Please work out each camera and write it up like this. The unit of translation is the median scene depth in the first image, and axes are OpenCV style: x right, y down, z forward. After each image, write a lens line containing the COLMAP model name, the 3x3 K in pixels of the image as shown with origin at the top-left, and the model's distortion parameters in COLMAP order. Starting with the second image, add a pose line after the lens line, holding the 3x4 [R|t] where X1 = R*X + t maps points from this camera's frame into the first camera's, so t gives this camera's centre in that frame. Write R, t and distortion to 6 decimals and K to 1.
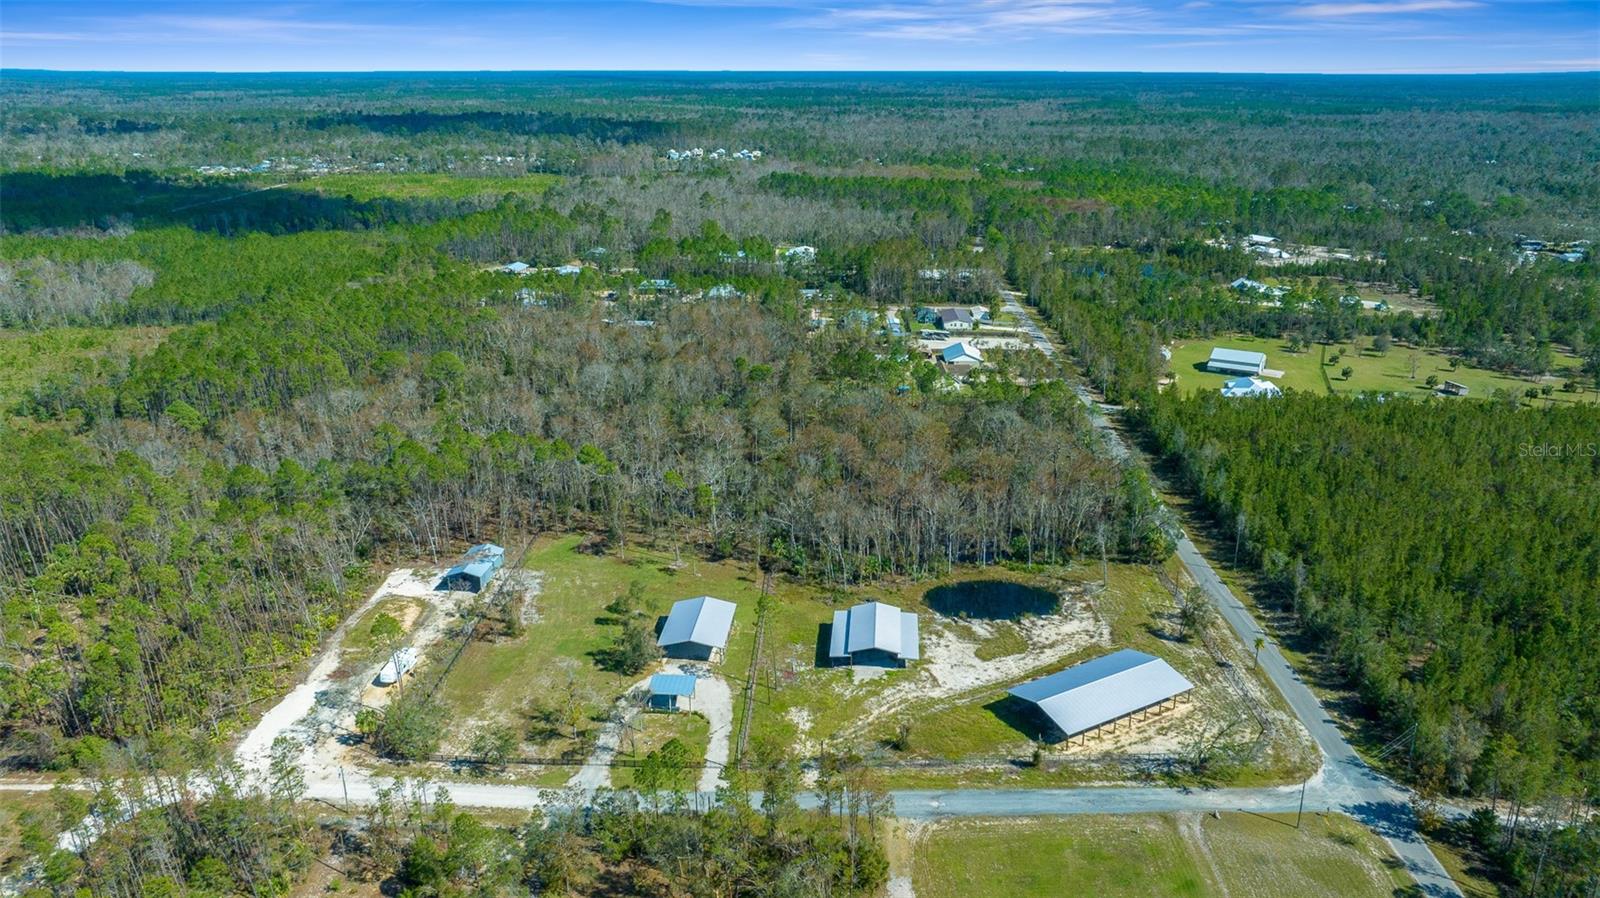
lens RADIAL K [[1125.5, 0, 809.6], [0, 1125.5, 443.0], [0, 0, 1]] dist [-0.015544, -0.003949]
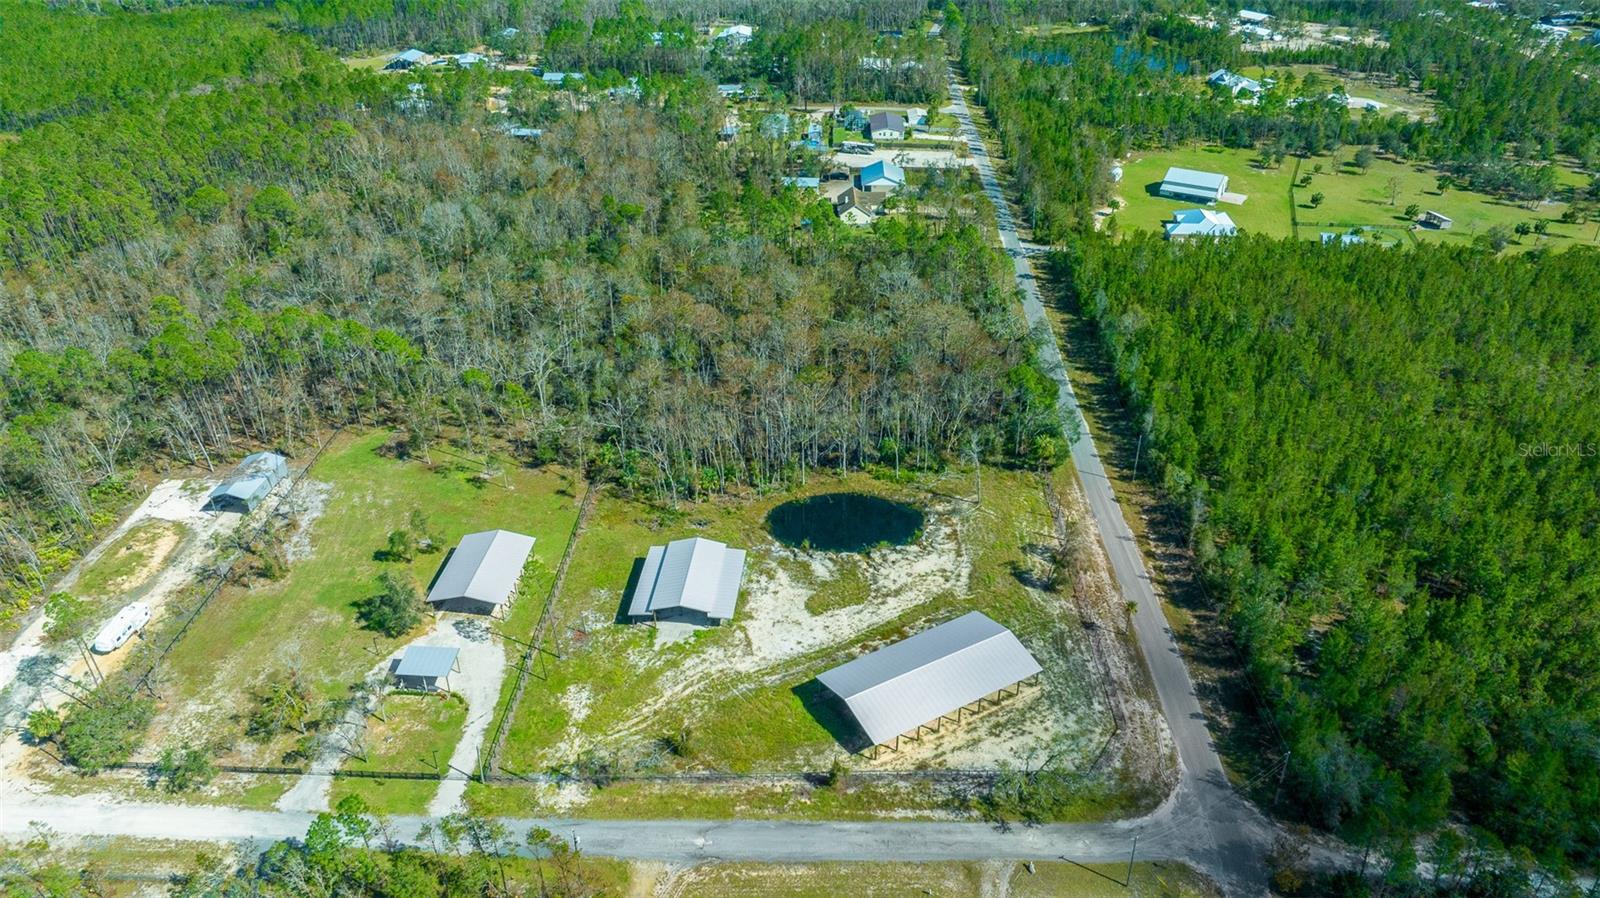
lens RADIAL K [[1123.6, 0, 806.3], [0, 1123.6, 443.0], [0, 0, 1]] dist [-0.009716, -0.006985]
pose [[0.999994, -0.003368, -0.001161, 0.147399], [0.003535, 0.978530, 0.206073, -0.106368], [0.000442, -0.206076, 0.978536, 0.189856]]
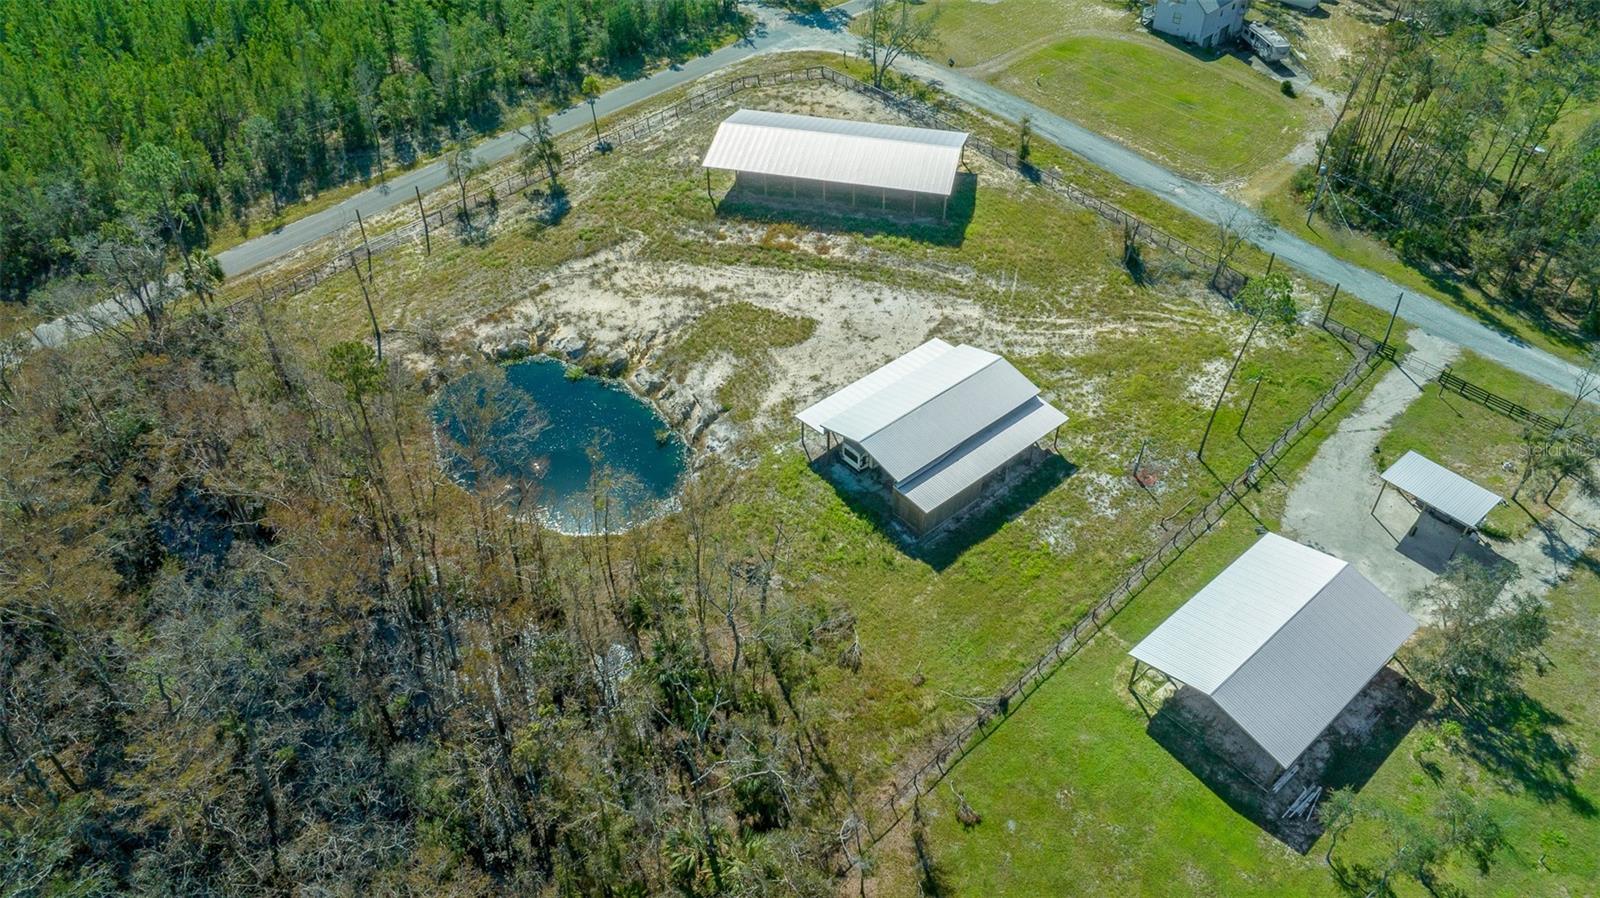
lens RADIAL K [[1123.6, 0, 806.3], [0, 1123.6, 443.0], [0, 0, 1]] dist [-0.009716, -0.006985]
pose [[-0.711433, -0.462027, 0.529523, -0.155569], [0.226150, 0.562896, 0.794987, -0.205269], [-0.665372, 0.685331, -0.295975, 1.175476]]
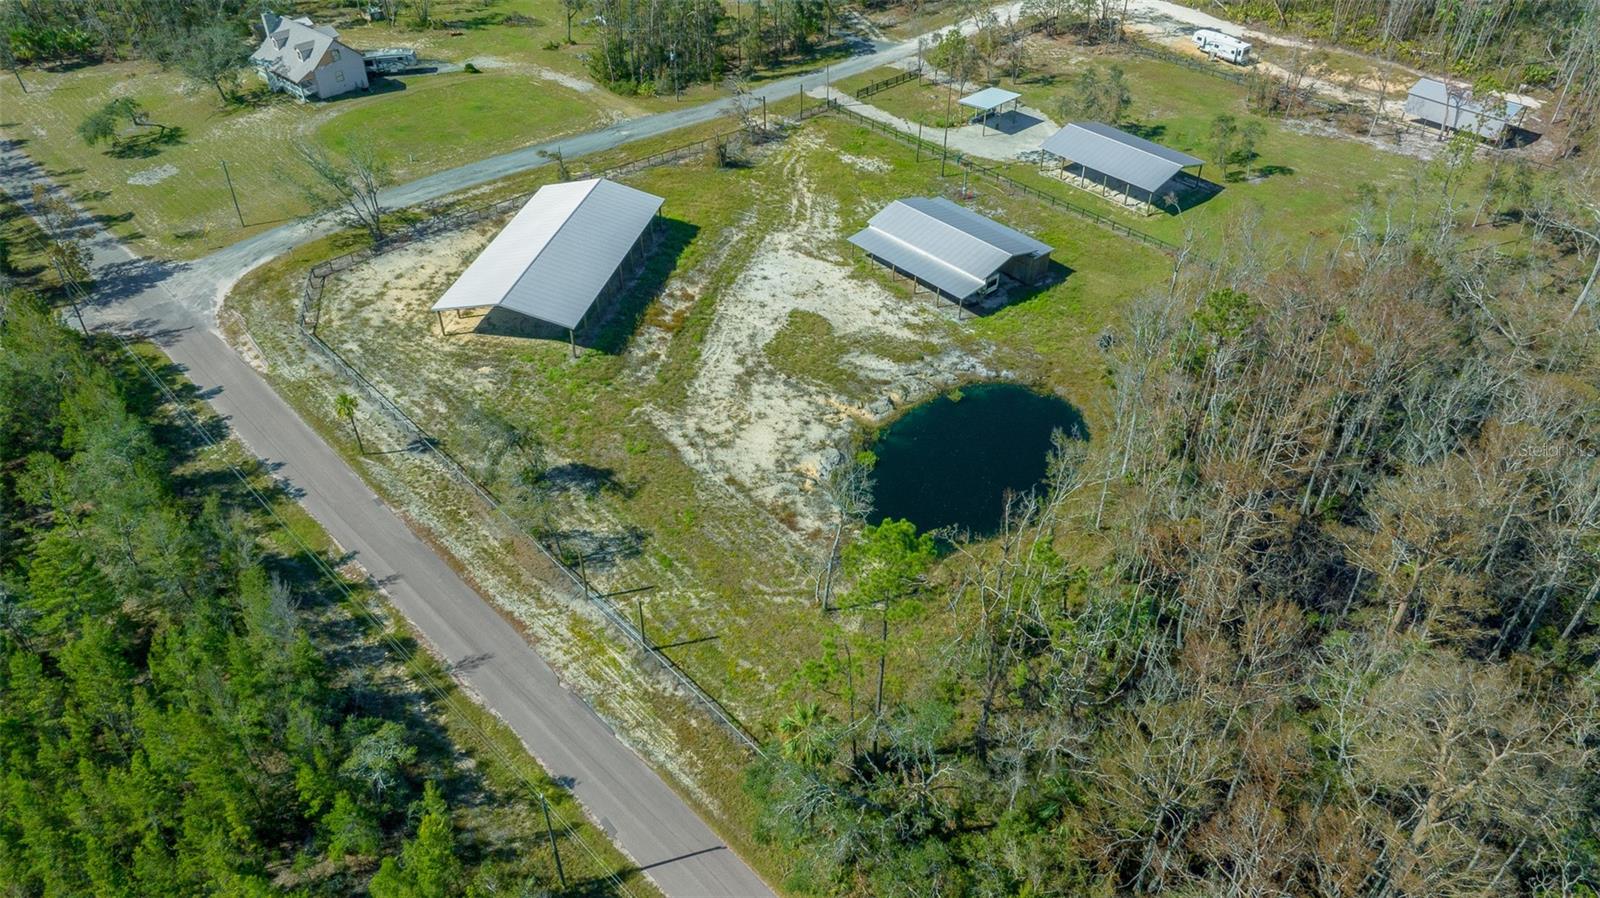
lens RADIAL K [[1125.5, 0, 809.6], [0, 1125.5, 443.0], [0, 0, 1]] dist [-0.015544, -0.003949]
pose [[-0.682246, 0.454585, -0.572619, 0.508521], [-0.239101, 0.601414, 0.762320, -0.212738], [0.690920, 0.657004, -0.301620, 1.198837]]
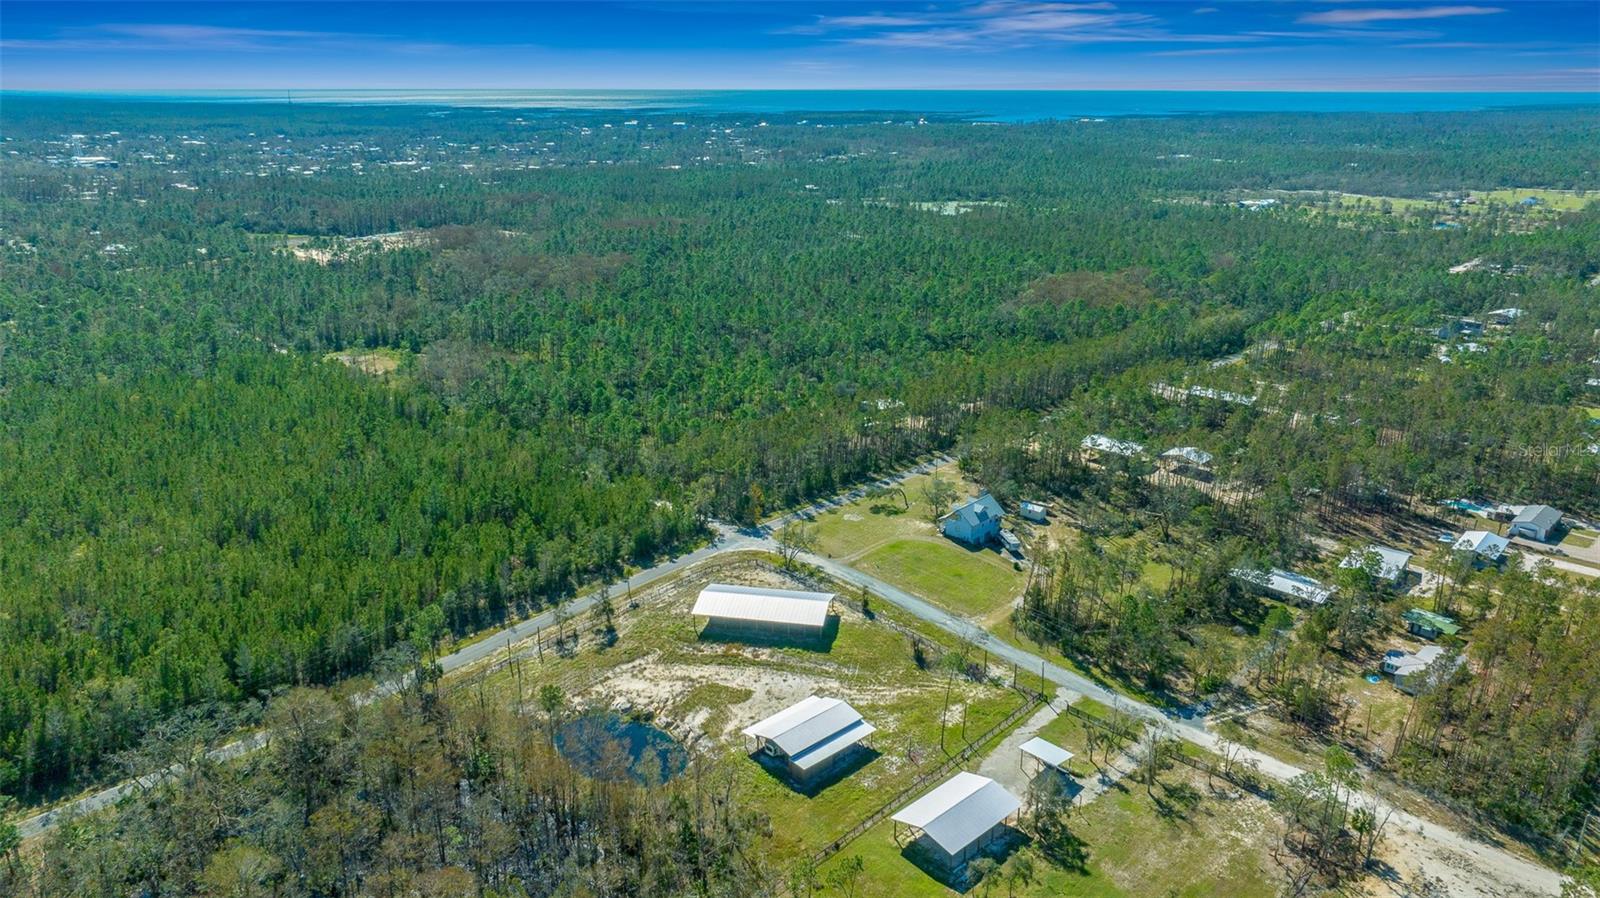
lens RADIAL K [[1123.6, 0, 806.3], [0, 1123.6, 443.0], [0, 0, 1]] dist [-0.009716, -0.006985]
pose [[-0.744414, -0.206112, 0.635111, -0.487070], [0.211858, 0.829111, 0.517389, -0.516424], [-0.633217, 0.519705, -0.573535, 1.411484]]
